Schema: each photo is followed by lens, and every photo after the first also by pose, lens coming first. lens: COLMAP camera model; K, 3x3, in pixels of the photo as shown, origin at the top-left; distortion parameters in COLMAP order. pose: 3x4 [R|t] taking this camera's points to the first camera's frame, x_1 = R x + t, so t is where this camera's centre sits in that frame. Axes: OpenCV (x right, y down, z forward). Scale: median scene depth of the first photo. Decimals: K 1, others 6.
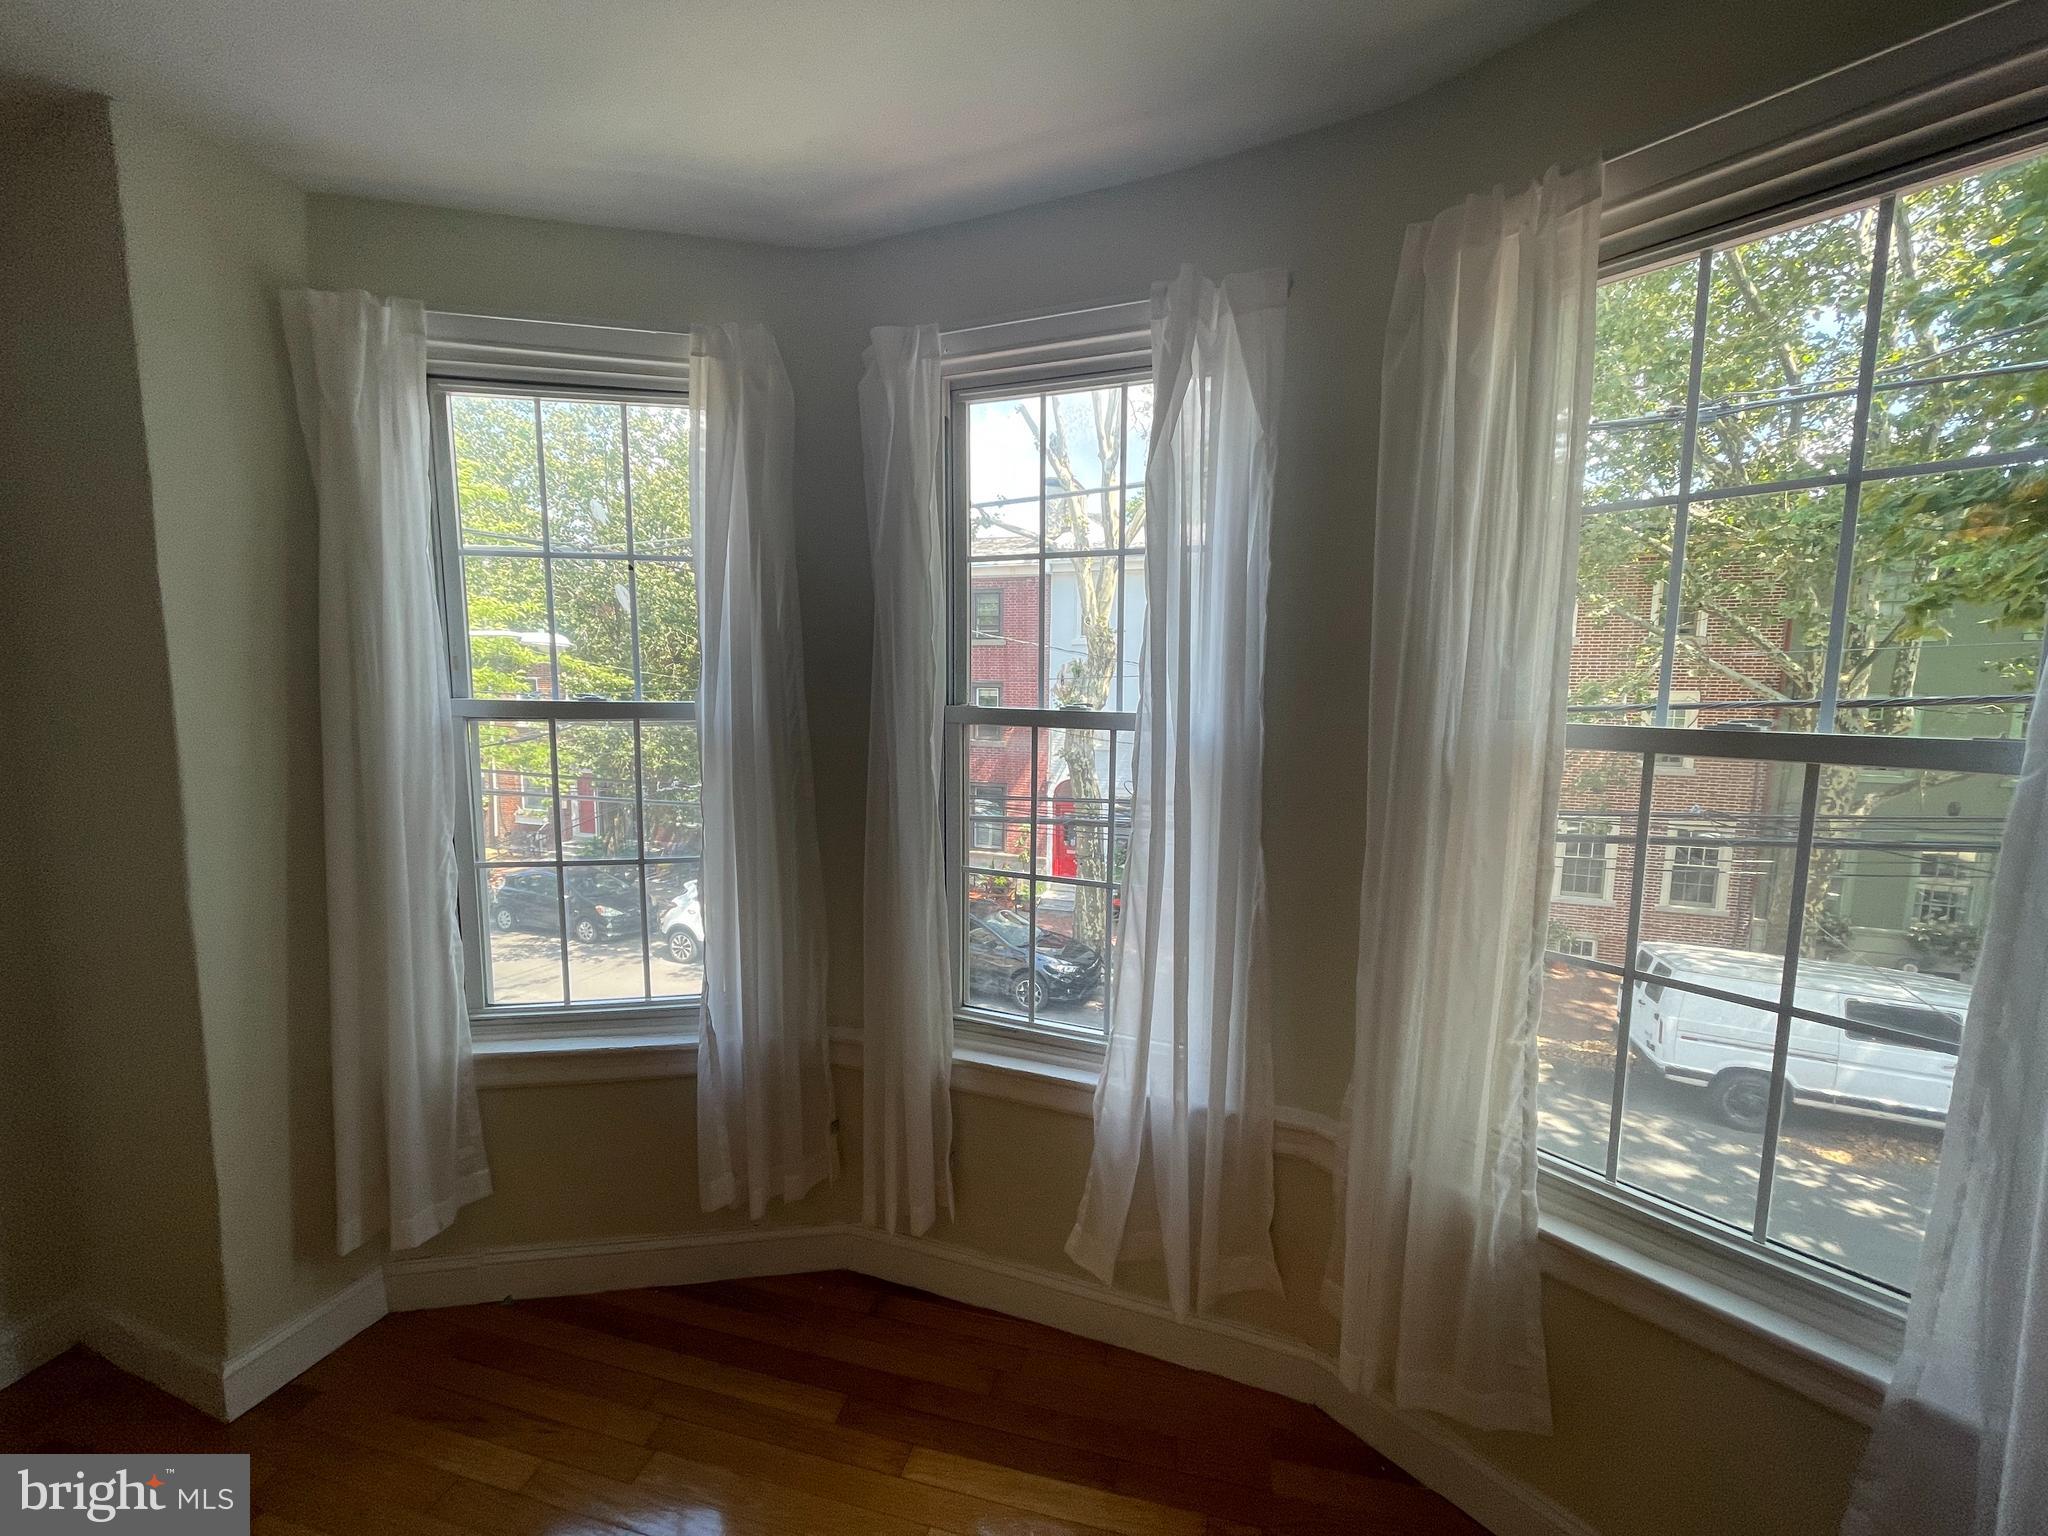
lens RADIAL K [[823.0, 0, 1016.4], [0, 823.0, 769.9], [0, 0, 1]] dist [-0.000189, -0.000175]
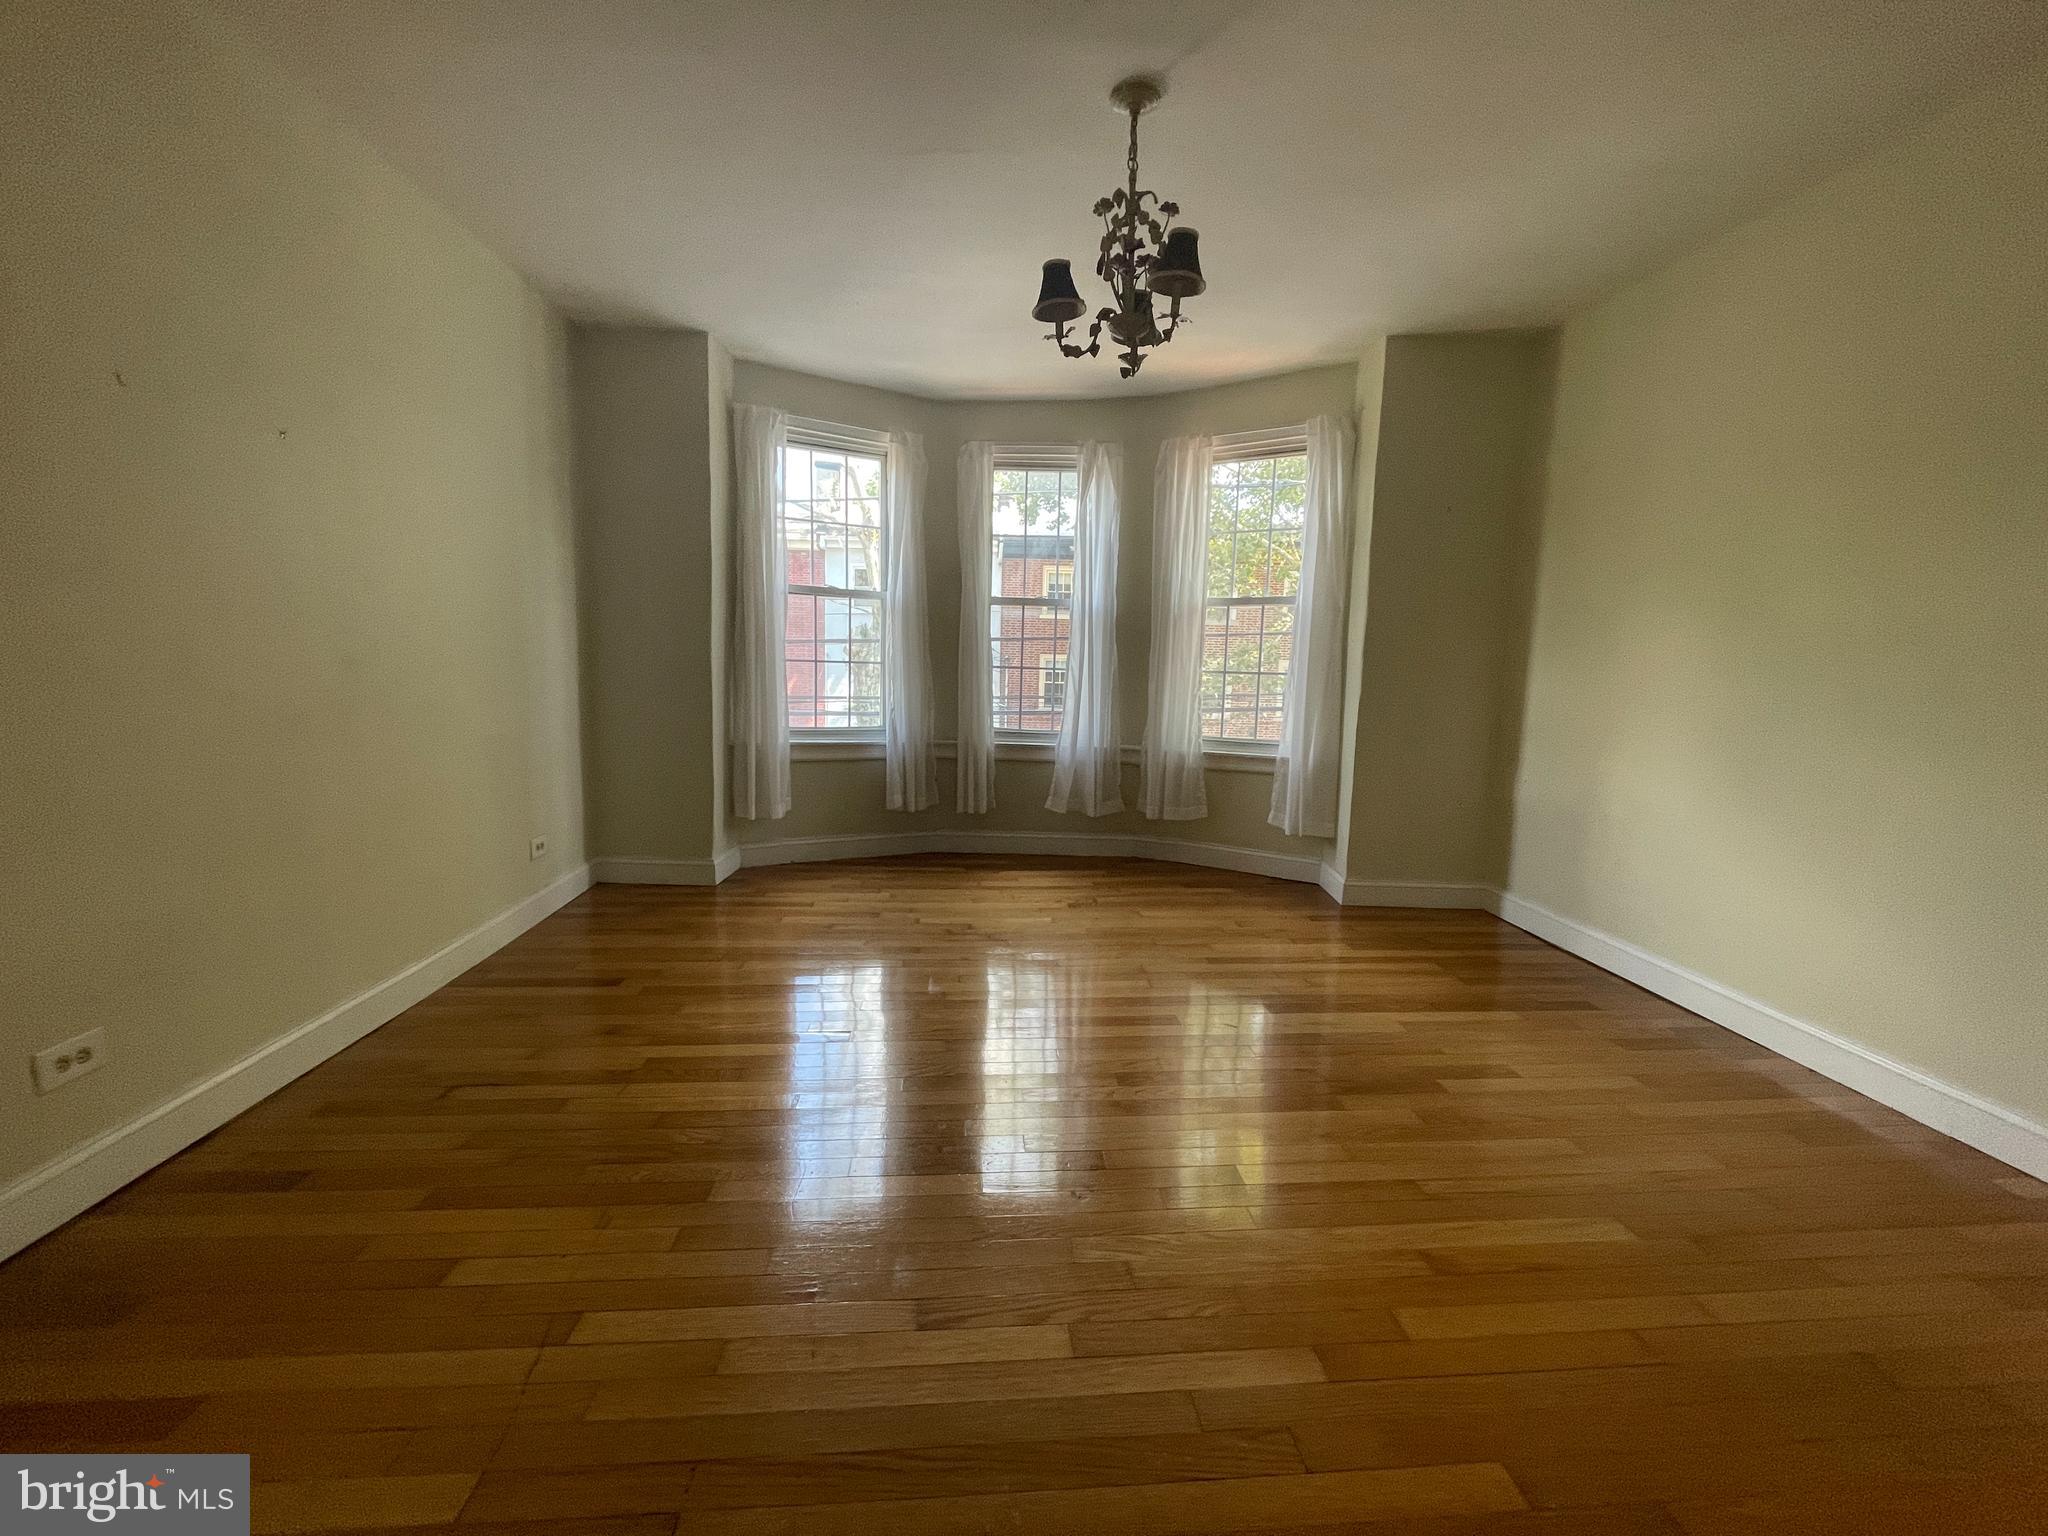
lens RADIAL K [[823.0, 0, 1025.5], [0, 823.0, 760.9], [0, 0, 1]] dist [-0.000189, -0.000175]
pose [[0.948560, -0.022489, 0.315799, -0.839984], [0.018037, 0.999693, 0.017013, 0.409025], [-0.316085, -0.010441, 0.948674, -1.479839]]
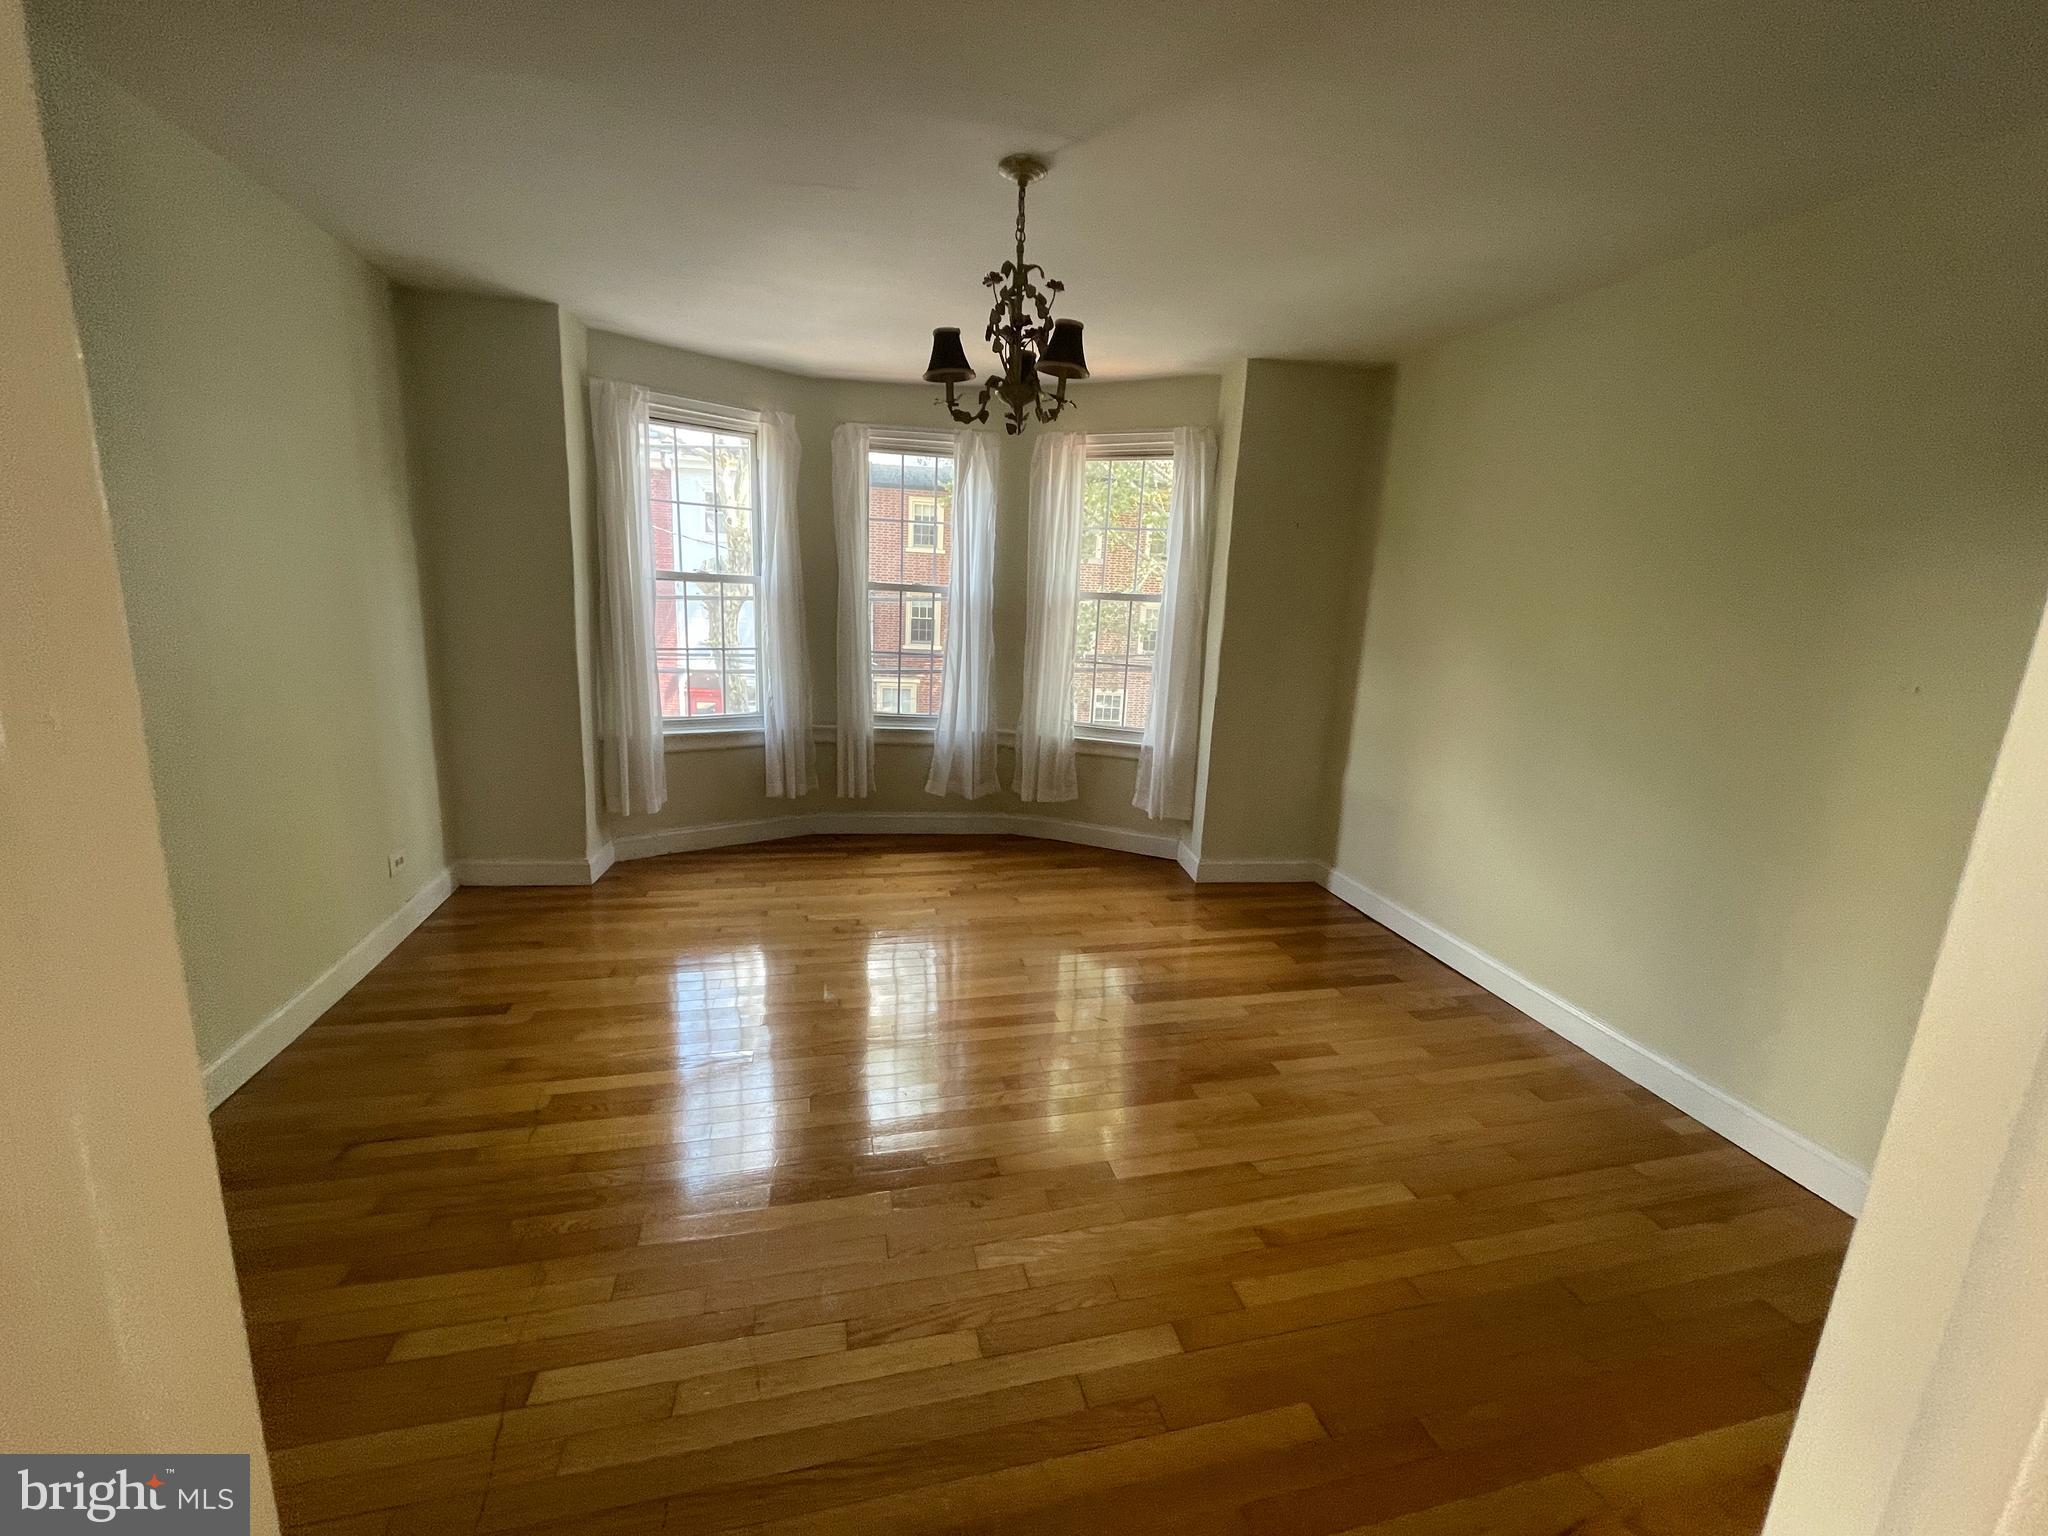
lens RADIAL K [[823.0, 0, 1024.5], [0, 823.0, 761.5], [0, 0, 1]] dist [-0.000189, -0.000175]
pose [[0.885520, -0.062454, 0.460385, -0.908988], [0.013842, 0.994030, 0.108222, 0.214409], [-0.464395, -0.089460, 0.881098, -1.549595]]
